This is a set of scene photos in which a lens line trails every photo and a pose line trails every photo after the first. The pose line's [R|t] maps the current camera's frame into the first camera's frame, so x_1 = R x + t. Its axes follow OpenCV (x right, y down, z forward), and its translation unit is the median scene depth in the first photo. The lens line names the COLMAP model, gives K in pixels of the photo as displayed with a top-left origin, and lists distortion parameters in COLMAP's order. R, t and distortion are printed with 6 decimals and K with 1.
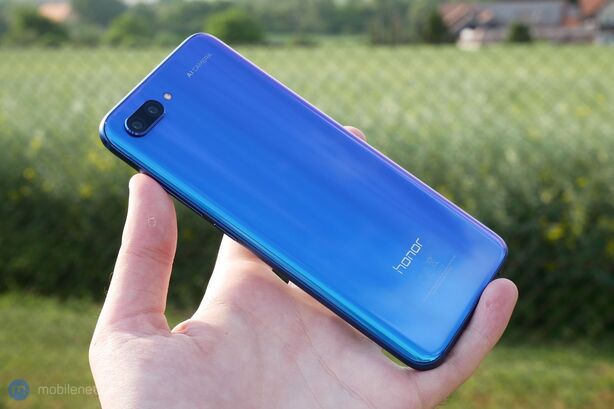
lens RADIAL K [[1206.8, 0, 307.0], [0, 1206.8, 204.5], [0, 0, 1]] dist [0.039504, 0.005367]
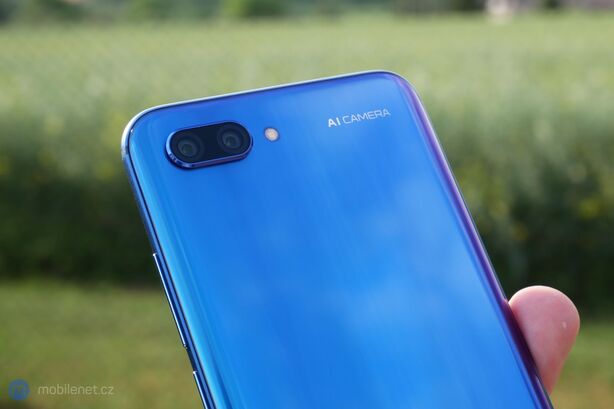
lens RADIAL K [[1104.2, 0, 307.0], [0, 1104.2, 204.5], [0, 0, 1]] dist [-0.011017, -0.026136]
pose [[0.999866, -0.016099, -0.003058, -0.022098], [0.016198, 0.999232, 0.035686, -0.015589], [0.002481, -0.035731, 0.999358, 0.124748]]
